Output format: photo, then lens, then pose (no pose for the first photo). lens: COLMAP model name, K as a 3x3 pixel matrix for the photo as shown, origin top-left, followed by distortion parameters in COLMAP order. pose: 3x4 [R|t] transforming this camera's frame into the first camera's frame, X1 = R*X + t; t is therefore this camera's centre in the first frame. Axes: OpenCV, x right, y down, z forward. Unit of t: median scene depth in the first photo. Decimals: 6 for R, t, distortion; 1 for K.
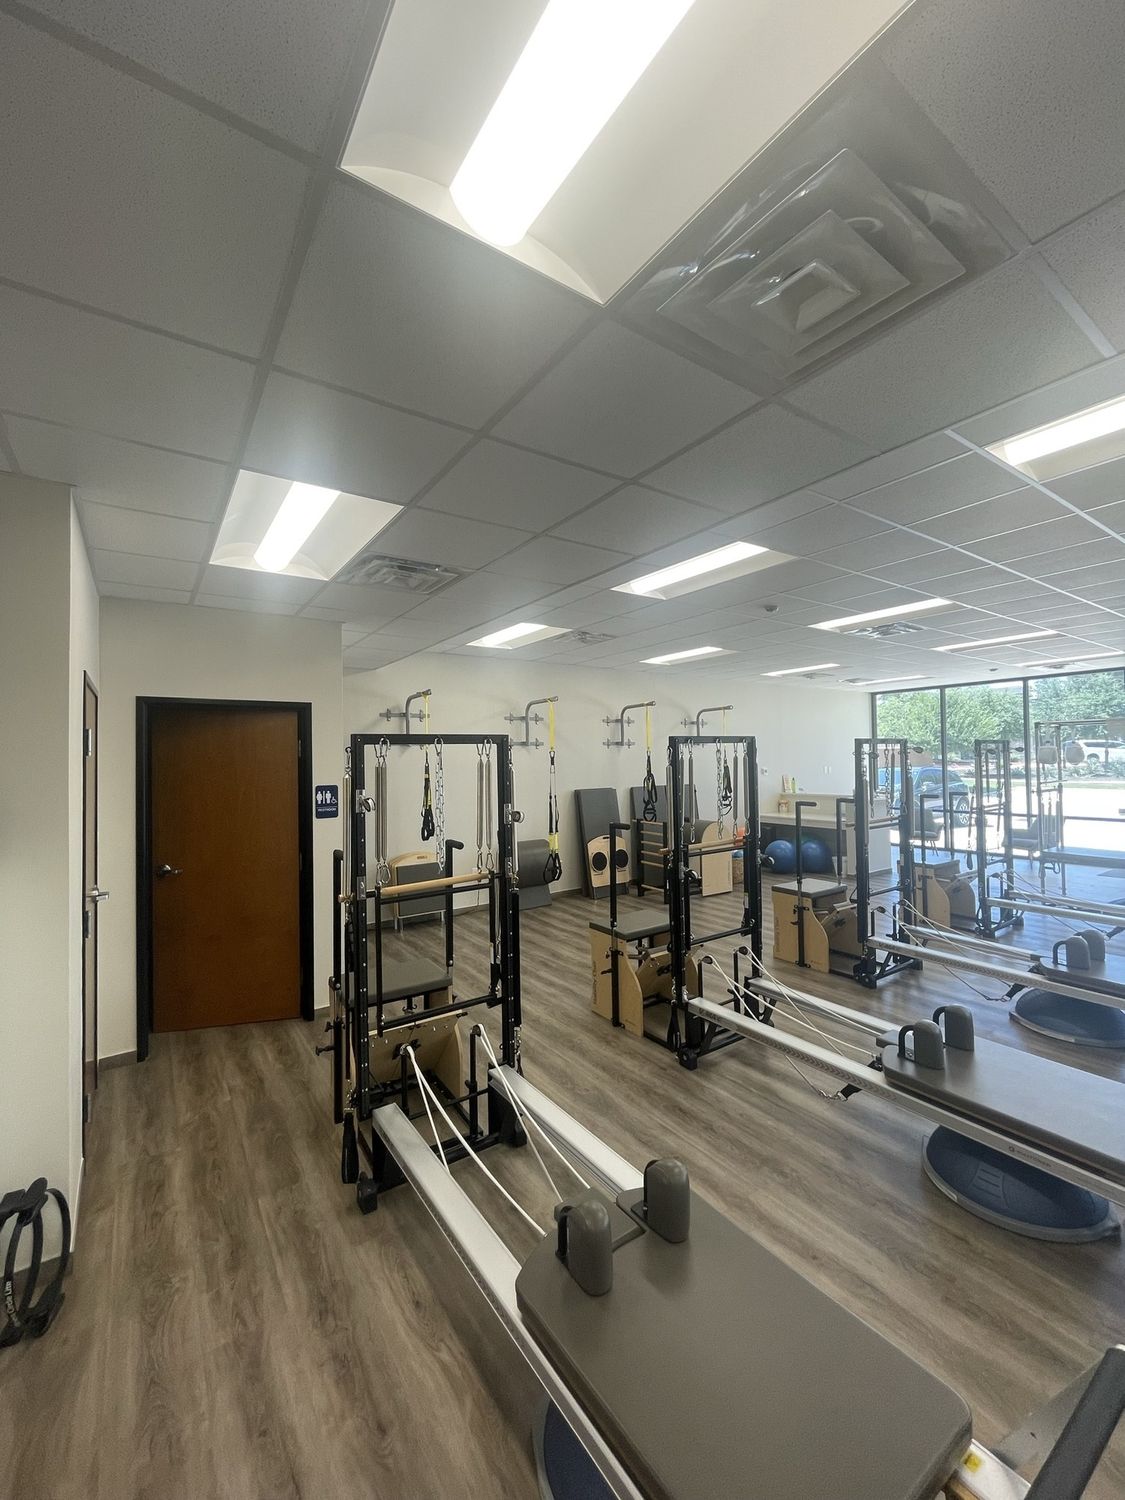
lens RADIAL K [[610.5, 0, 563.3], [0, 610.5, 746.6], [0, 0, 1]] dist [-0.002524, -0.000266]
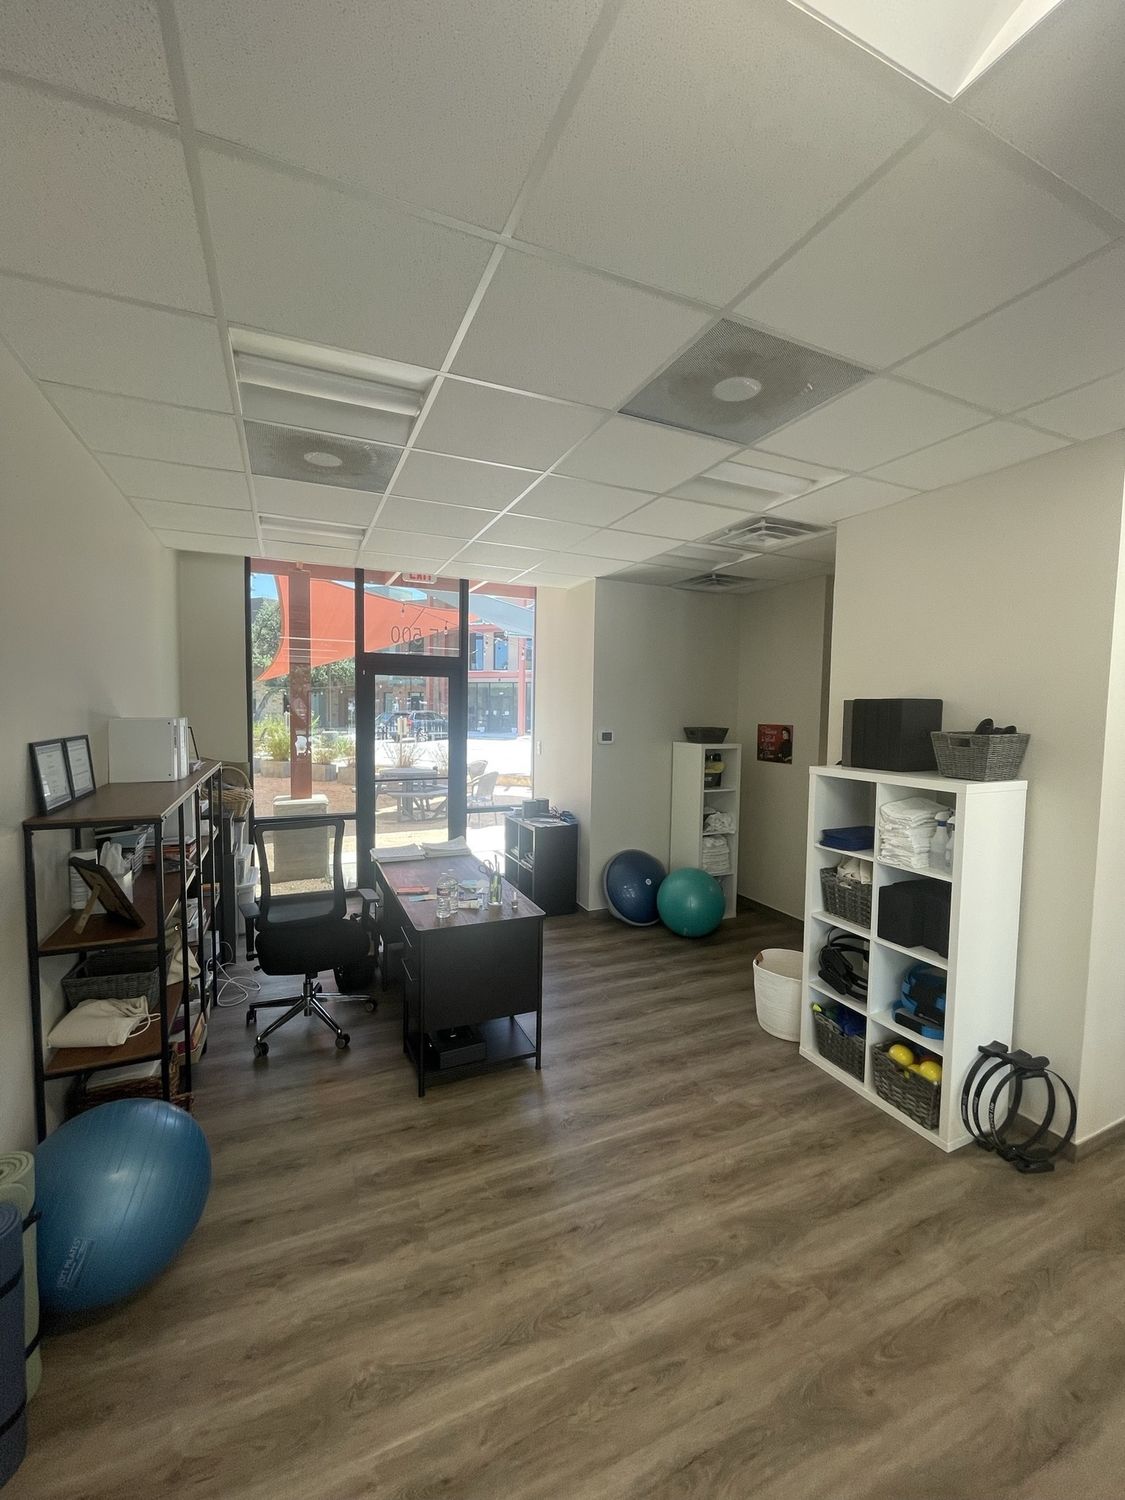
lens RADIAL K [[610.5, 0, 563.3], [0, 610.5, 746.6], [0, 0, 1]] dist [-0.002524, -0.000266]
pose [[-0.182651, 0.075567, -0.980269, 0.635843], [0.012421, 0.997140, 0.074553, 0.011849], [0.983099, 0.001442, -0.183068, 0.442146]]
